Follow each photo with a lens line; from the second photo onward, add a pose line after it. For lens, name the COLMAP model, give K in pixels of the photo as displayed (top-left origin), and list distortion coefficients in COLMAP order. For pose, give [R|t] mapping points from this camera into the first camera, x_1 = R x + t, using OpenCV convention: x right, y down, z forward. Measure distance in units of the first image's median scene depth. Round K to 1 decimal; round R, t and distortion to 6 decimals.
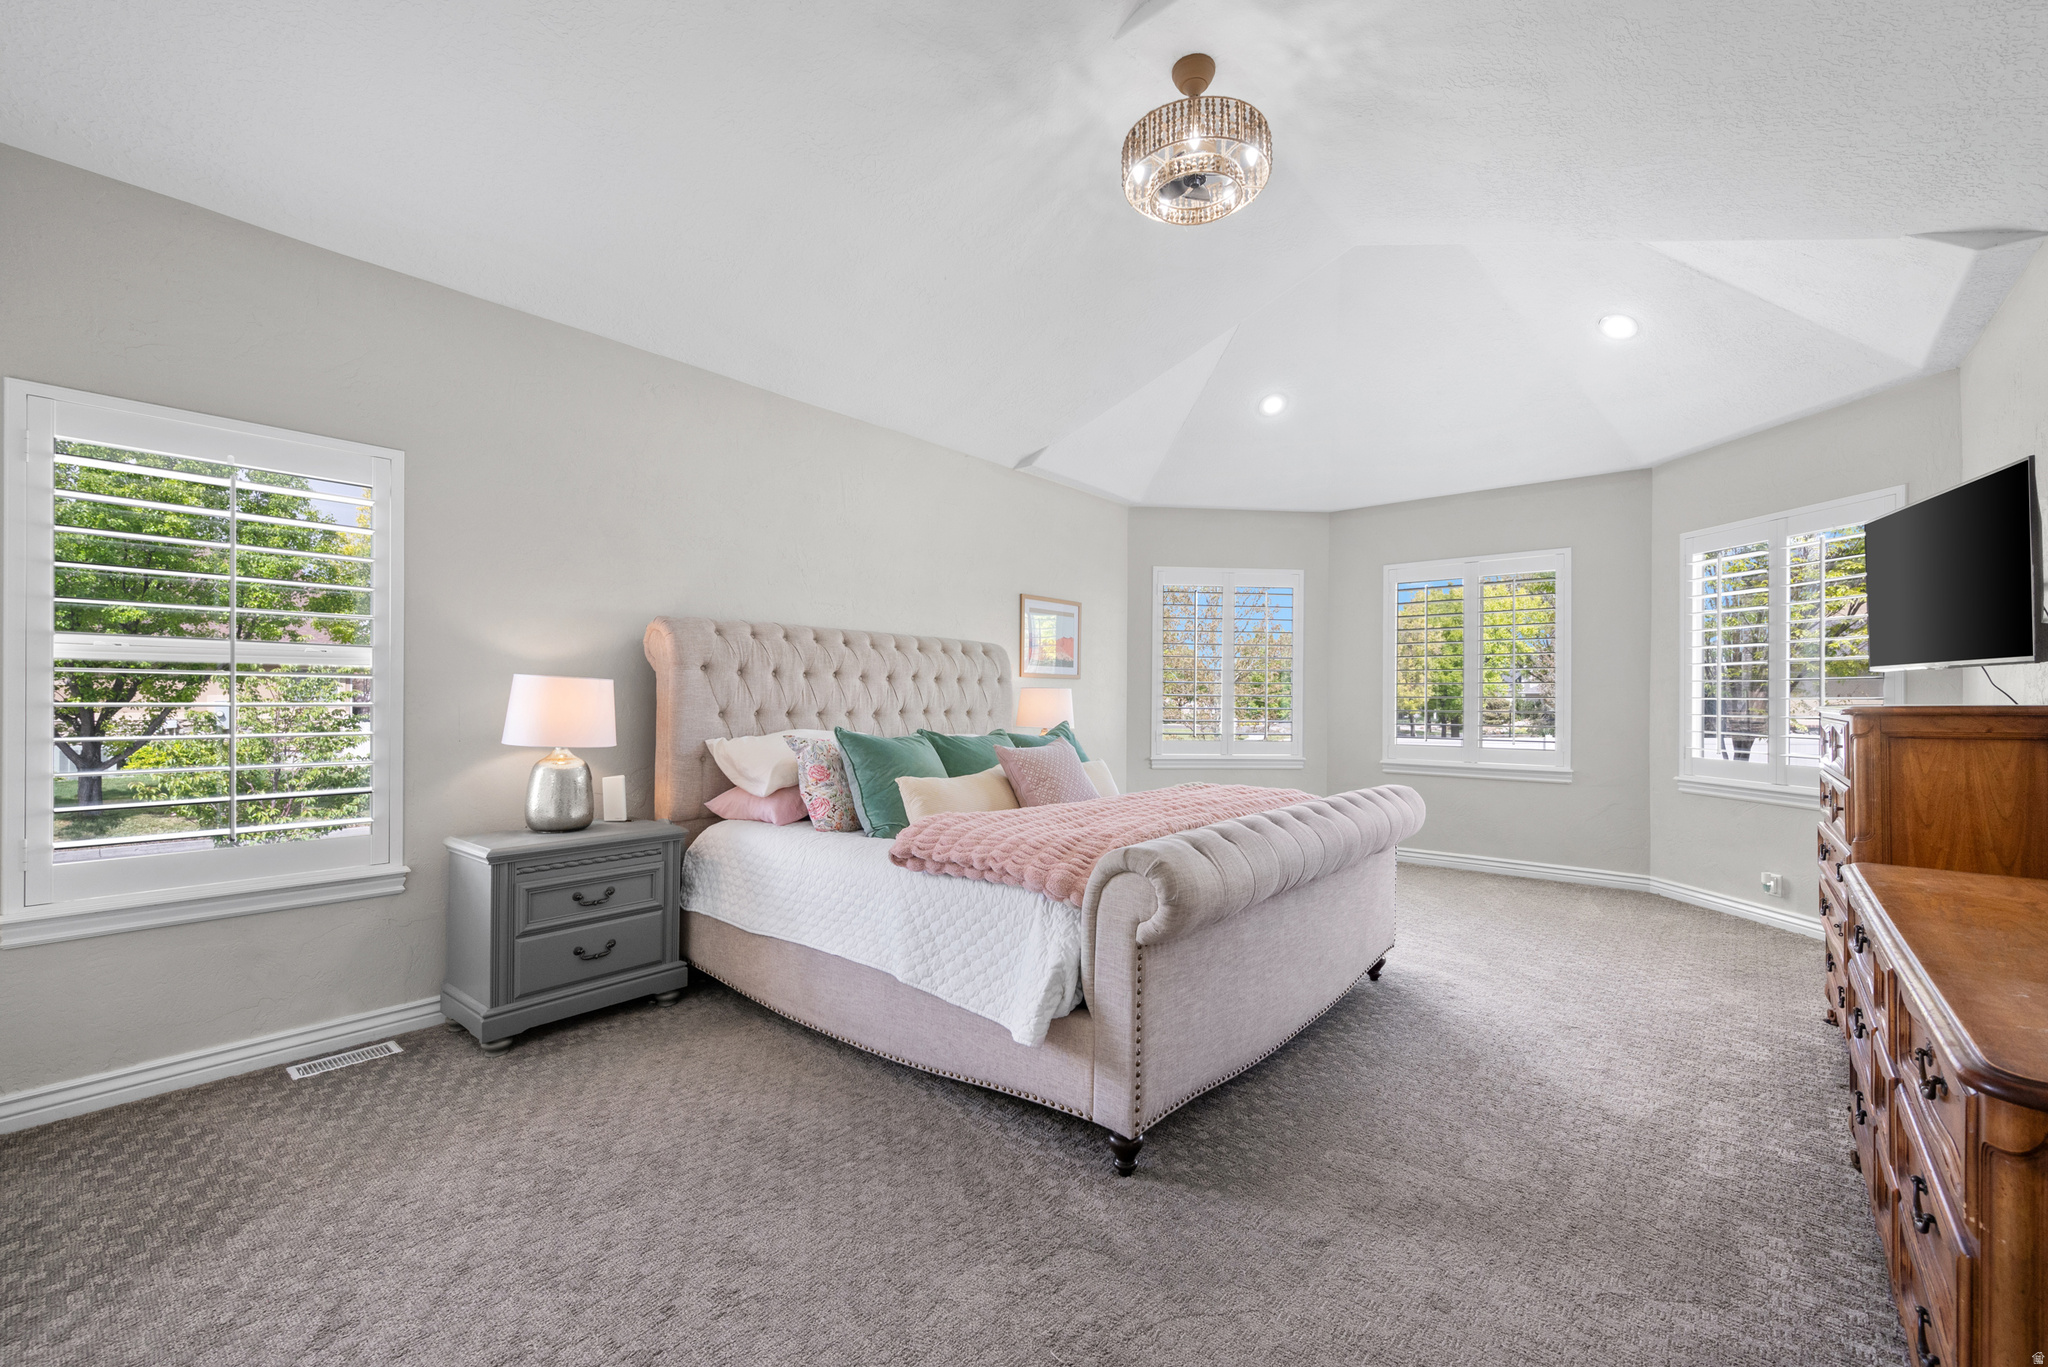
lens RADIAL K [[842.0, 0, 1025.1], [0, 842.0, 689.4], [0, 0, 1]] dist [0.000903, 0.000042]
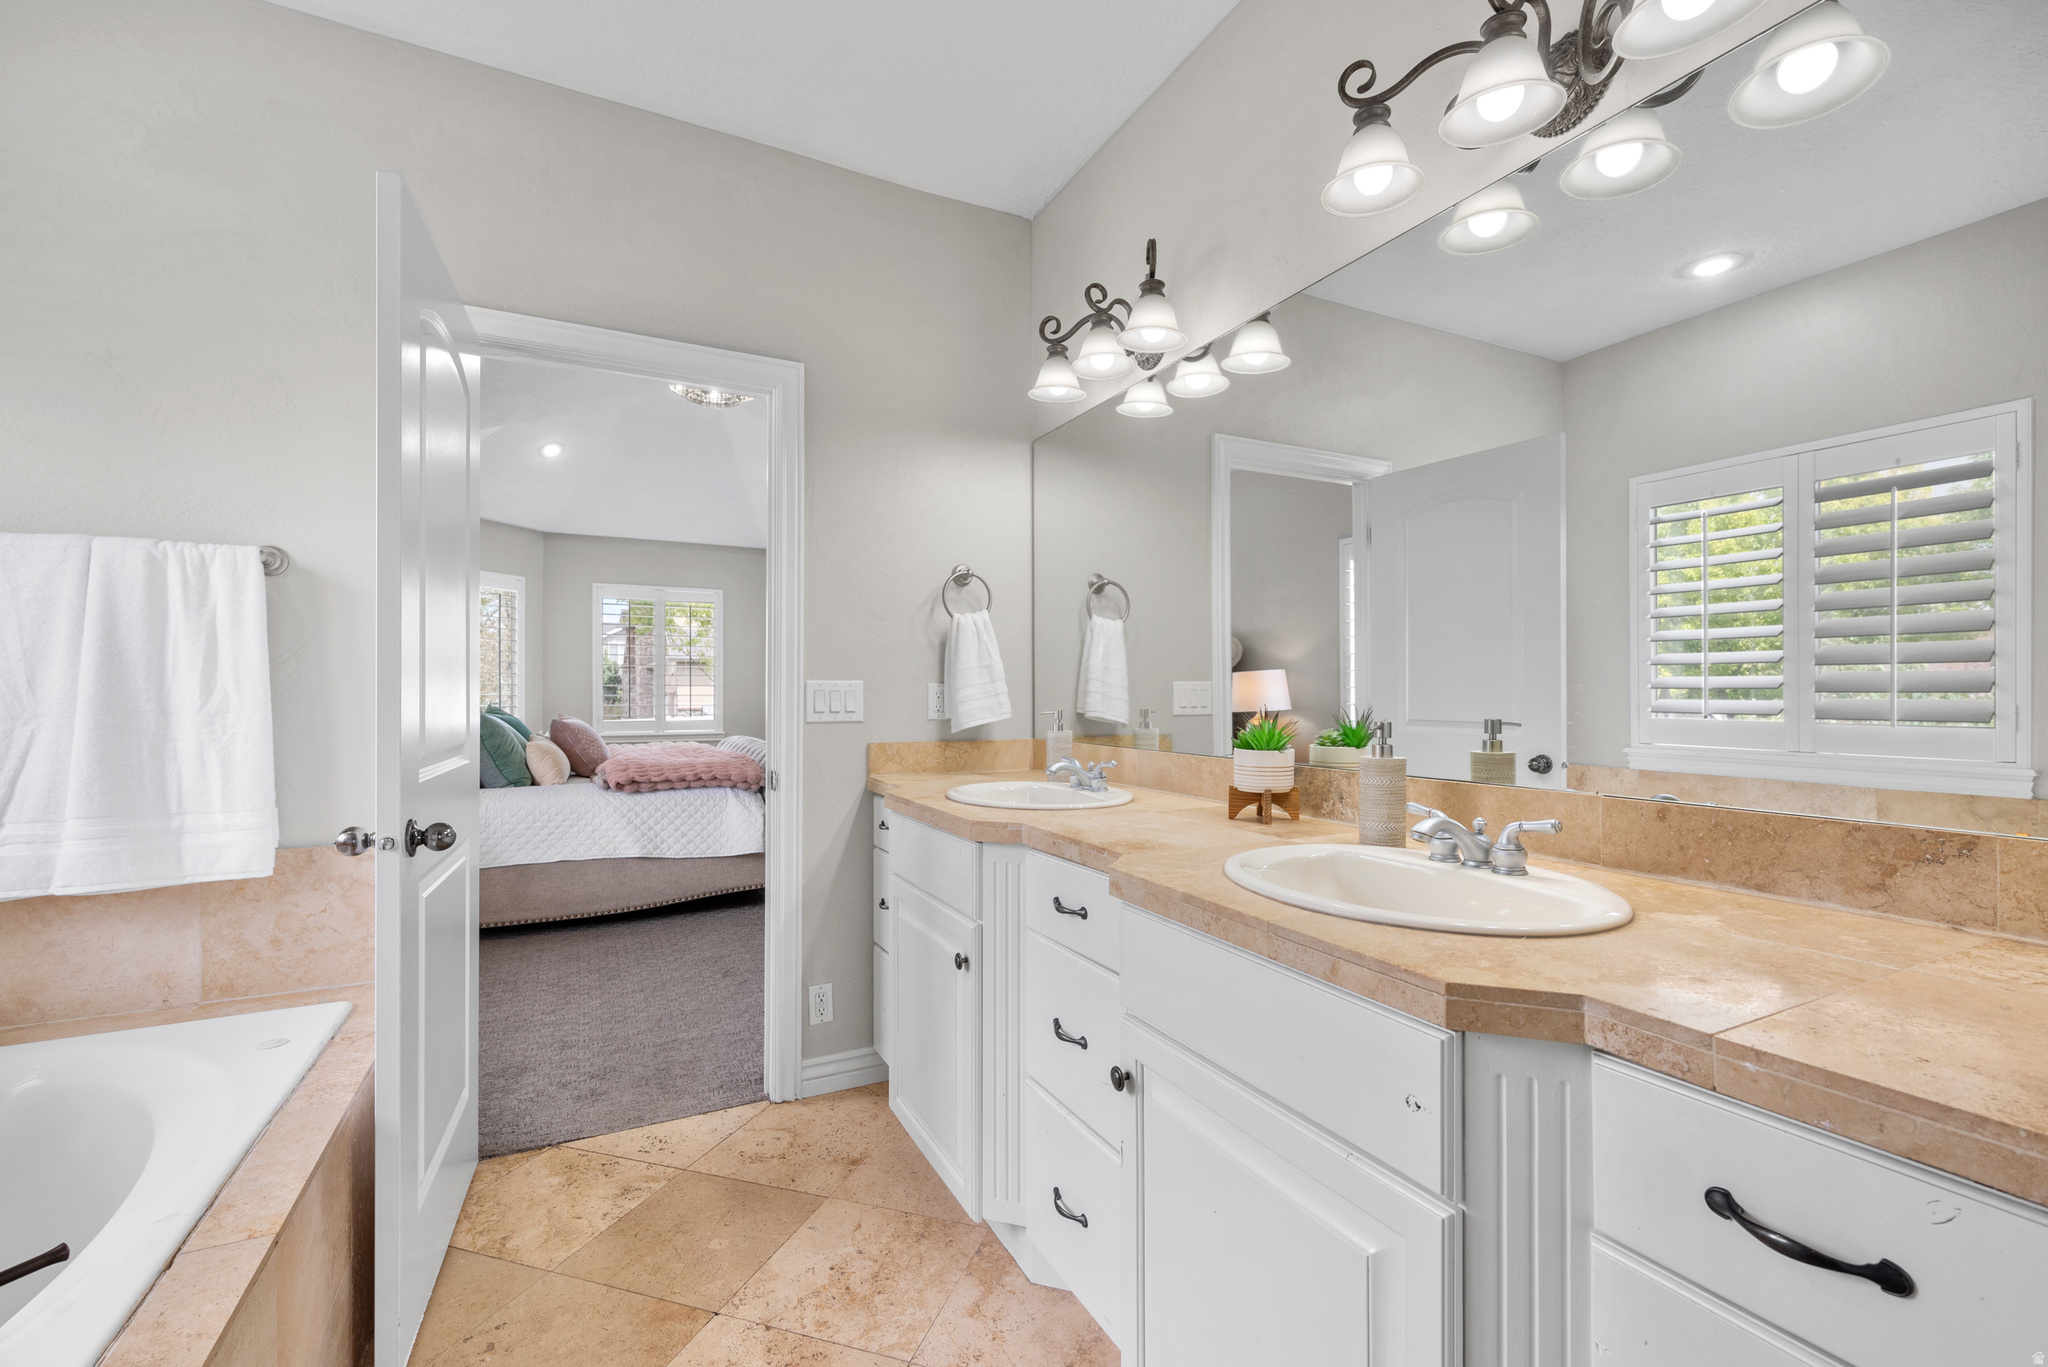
lens RADIAL K [[884.2, 0, 1027.5], [0, 884.2, 685.8], [0, 0, 1]] dist [0.000129, 0.000003]
pose [[0.393228, 0.001572, 0.919440, -1.405878], [-0.006609, 0.999978, 0.001117, 0.007343], [-0.919417, -0.006516, 0.393230, -0.365342]]
